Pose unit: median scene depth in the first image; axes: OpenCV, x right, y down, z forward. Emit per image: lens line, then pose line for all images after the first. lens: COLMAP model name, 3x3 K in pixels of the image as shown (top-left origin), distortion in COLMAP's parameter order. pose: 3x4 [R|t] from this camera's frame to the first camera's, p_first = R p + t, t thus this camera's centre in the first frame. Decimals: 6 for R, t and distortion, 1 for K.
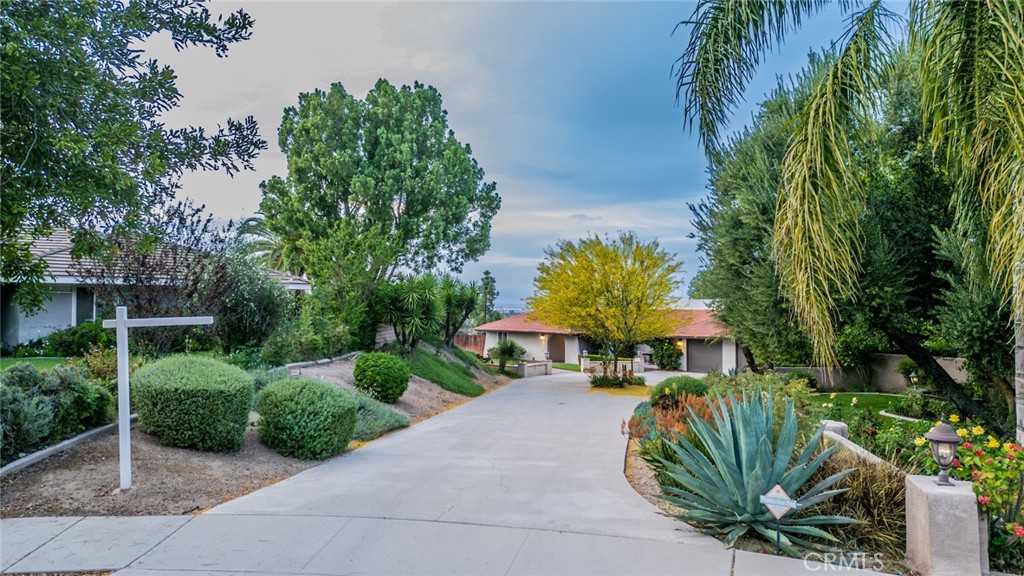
lens RADIAL K [[712.9, 0, 512.0], [0, 712.9, 288.0], [0, 0, 1]] dist [0.083240, -0.084576]
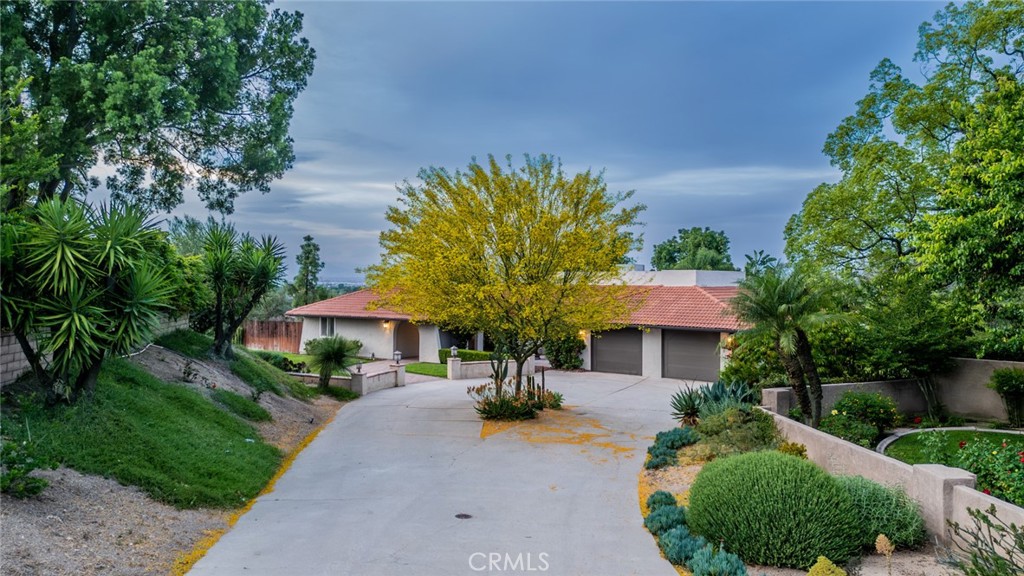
lens RADIAL K [[712.9, 0, 512.0], [0, 712.9, 288.0], [0, 0, 1]] dist [0.083240, -0.084576]
pose [[0.972943, -0.003675, 0.231014, 0.000484], [-0.004692, 0.999353, 0.035660, 0.009309], [-0.230996, -0.035779, 0.972297, 0.402733]]
